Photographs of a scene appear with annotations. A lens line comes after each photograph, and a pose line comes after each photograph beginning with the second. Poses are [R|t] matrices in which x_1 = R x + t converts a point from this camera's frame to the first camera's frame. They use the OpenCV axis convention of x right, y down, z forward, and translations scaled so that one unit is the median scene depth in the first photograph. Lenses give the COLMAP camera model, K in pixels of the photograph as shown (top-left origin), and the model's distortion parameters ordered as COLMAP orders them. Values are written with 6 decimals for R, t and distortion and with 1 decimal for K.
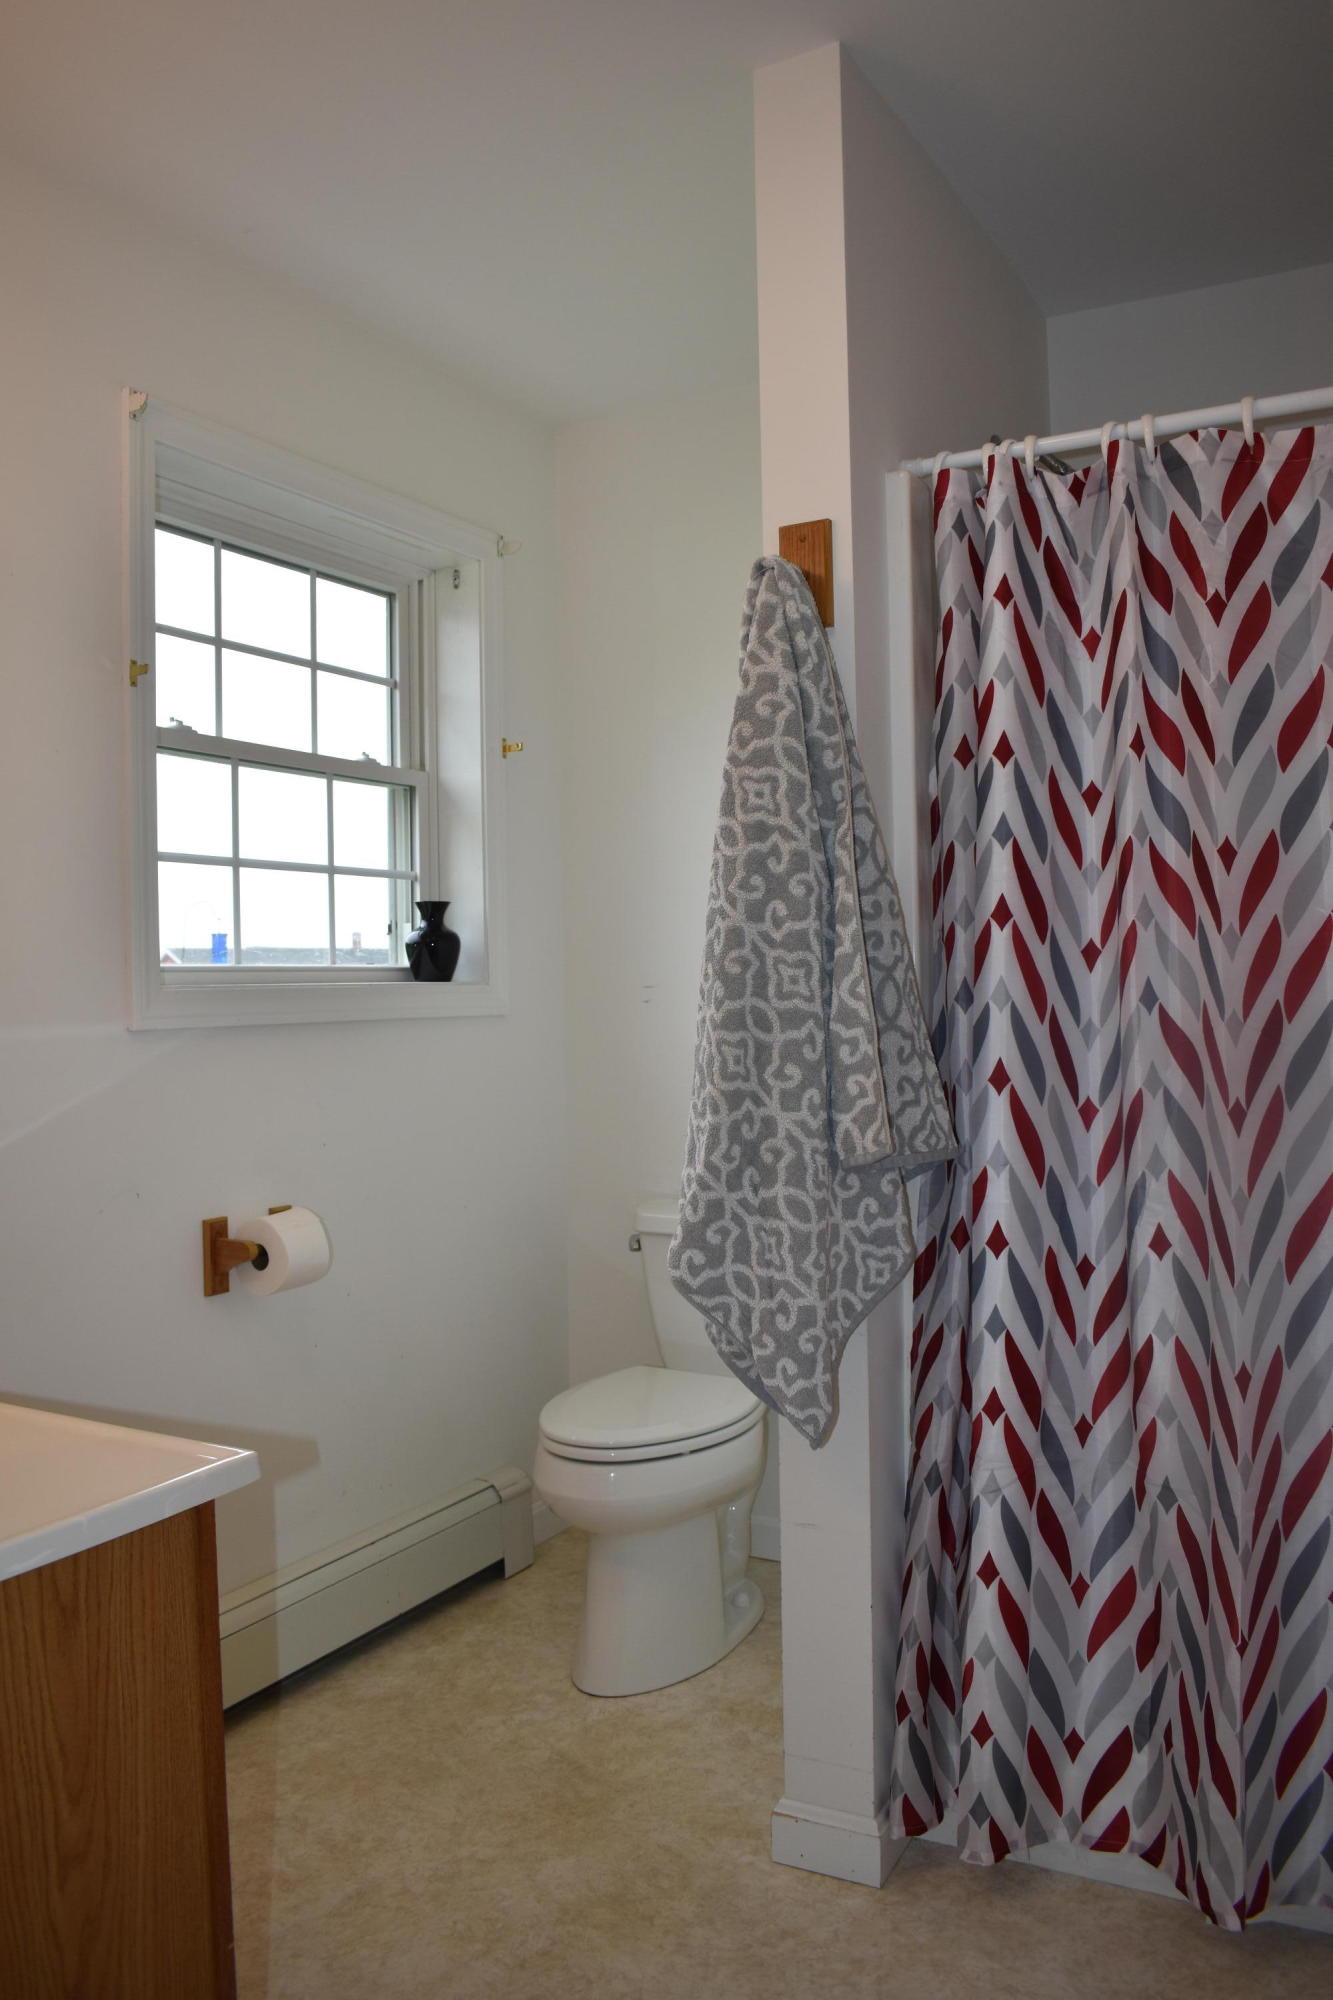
lens RADIAL K [[1564.7, 0, 663.8], [0, 1564.7, 998.2], [0, 0, 1]] dist [-0.084035, -0.007308]
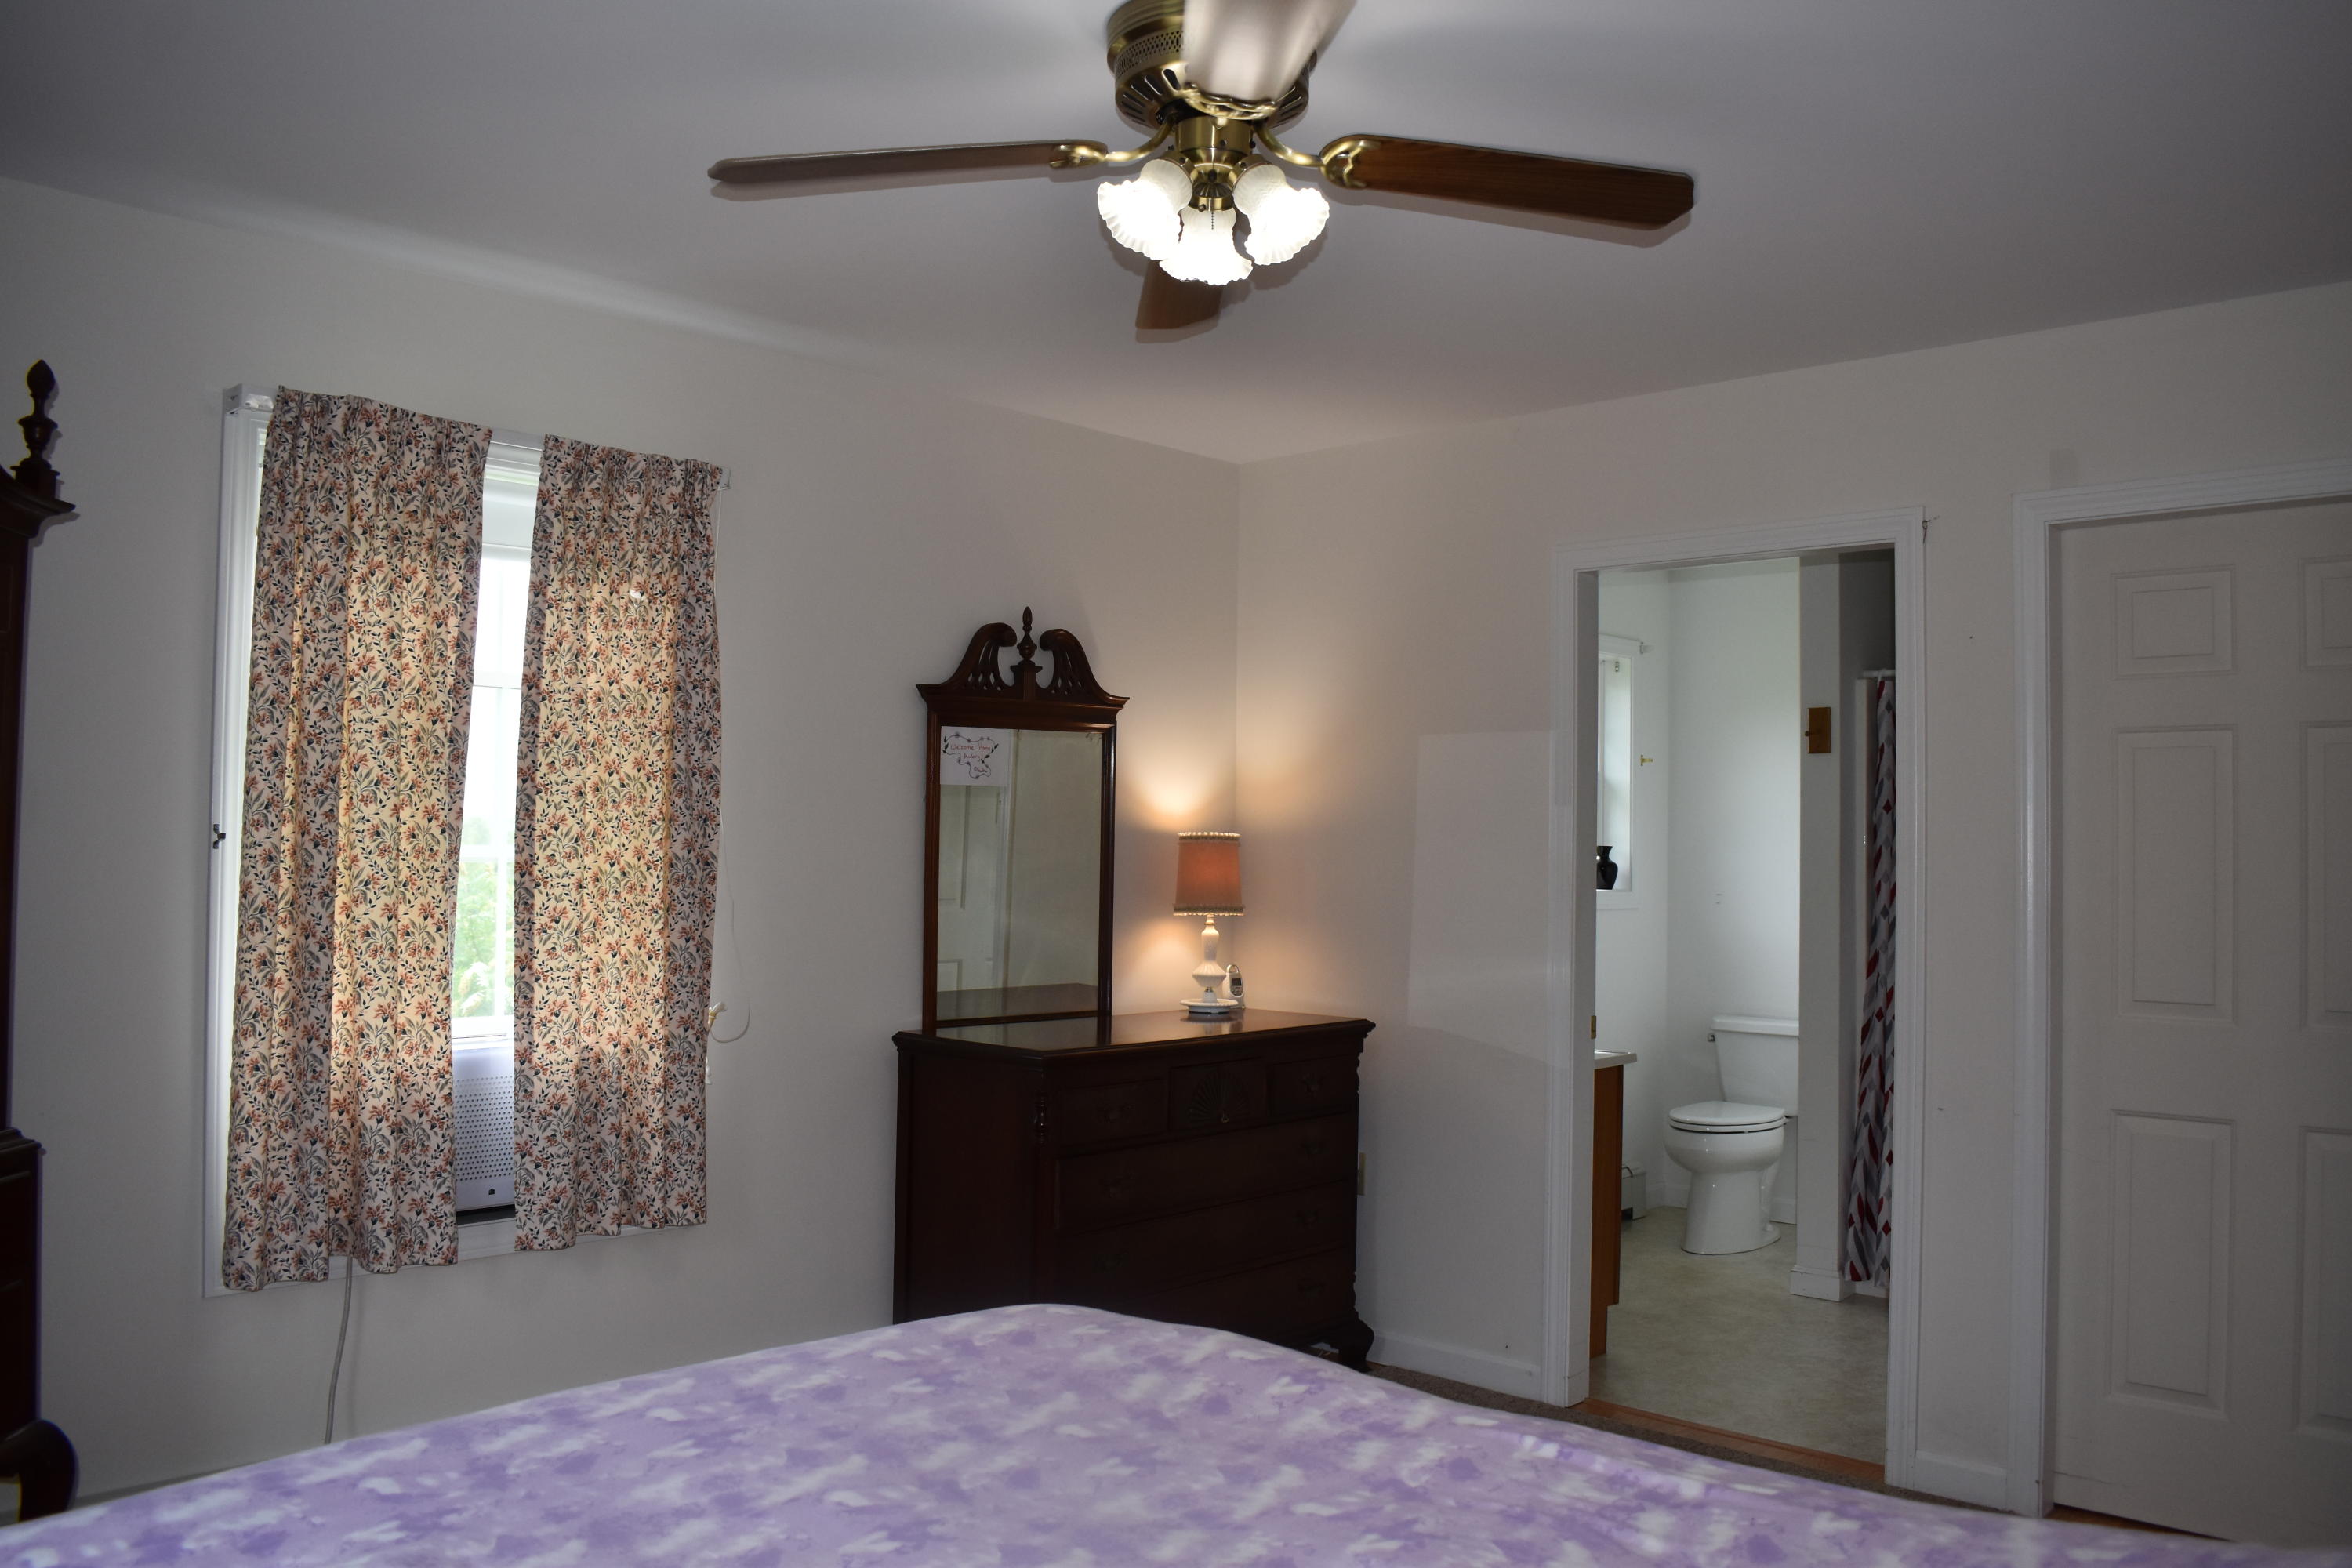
lens RADIAL K [[1840.1, 0, 1177.0], [0, 1840.1, 791.6], [0, 0, 1]] dist [-0.084035, -0.007308]
pose [[0.971186, 0.021130, -0.237386, -0.191214], [-0.030114, 0.998958, -0.034282, -0.055691], [0.236415, 0.040443, 0.970810, -1.857489]]
